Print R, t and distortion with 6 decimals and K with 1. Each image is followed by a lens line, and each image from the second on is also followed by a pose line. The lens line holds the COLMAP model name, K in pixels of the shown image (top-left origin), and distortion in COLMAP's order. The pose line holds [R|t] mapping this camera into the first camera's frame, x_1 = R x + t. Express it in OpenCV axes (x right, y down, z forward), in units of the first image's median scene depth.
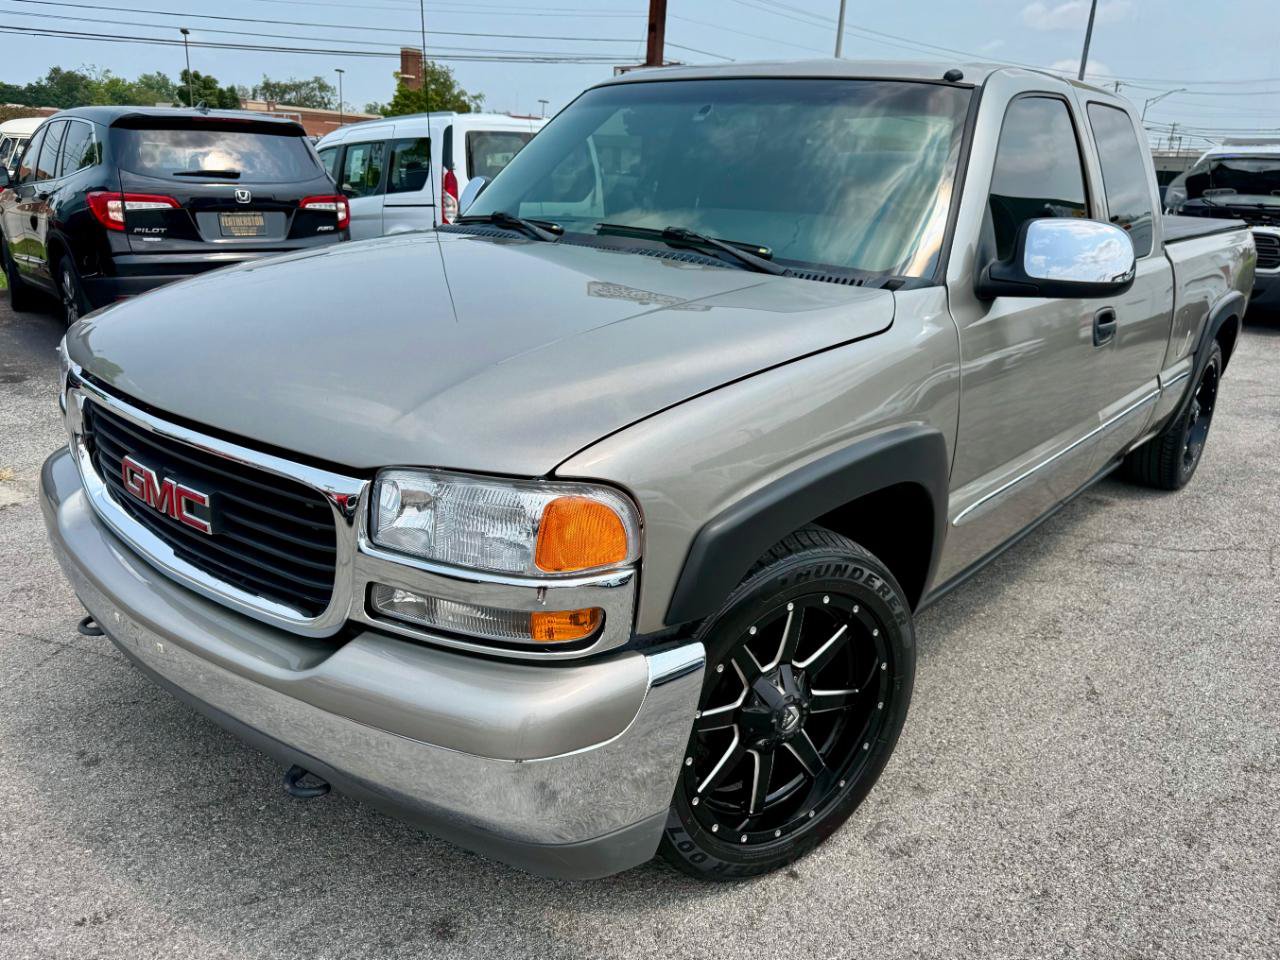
lens RADIAL K [[992.1, 0, 627.6], [0, 992.1, 478.4], [0, 0, 1]] dist [-0.001411, -0.005724]
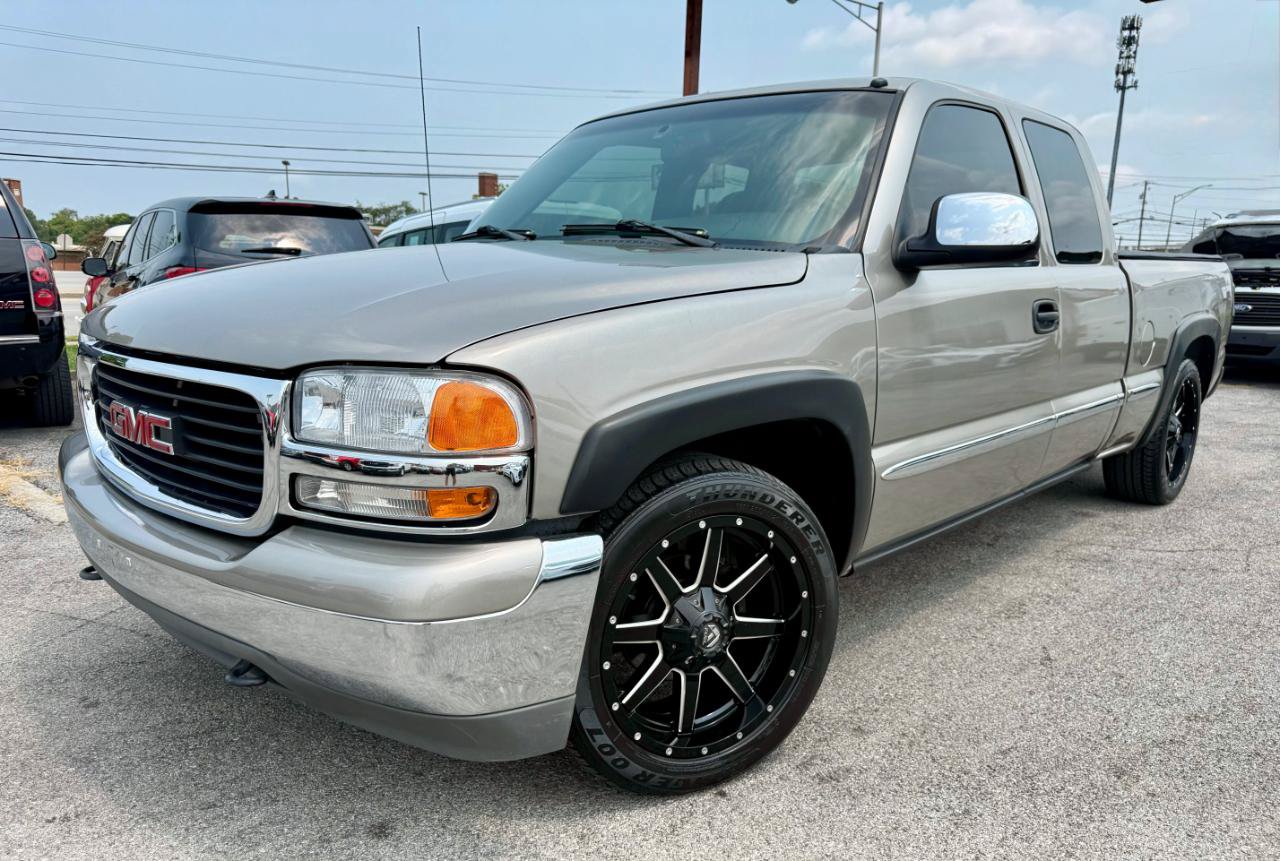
lens RADIAL K [[936.7, 0, 643.8], [0, 936.7, 480.6], [0, 0, 1]] dist [0.025282, -0.041361]
pose [[0.998461, -0.015123, -0.053352, 0.138807], [0.010136, 0.995657, -0.092545, 0.156461], [0.054520, 0.091861, 0.994278, -0.021739]]
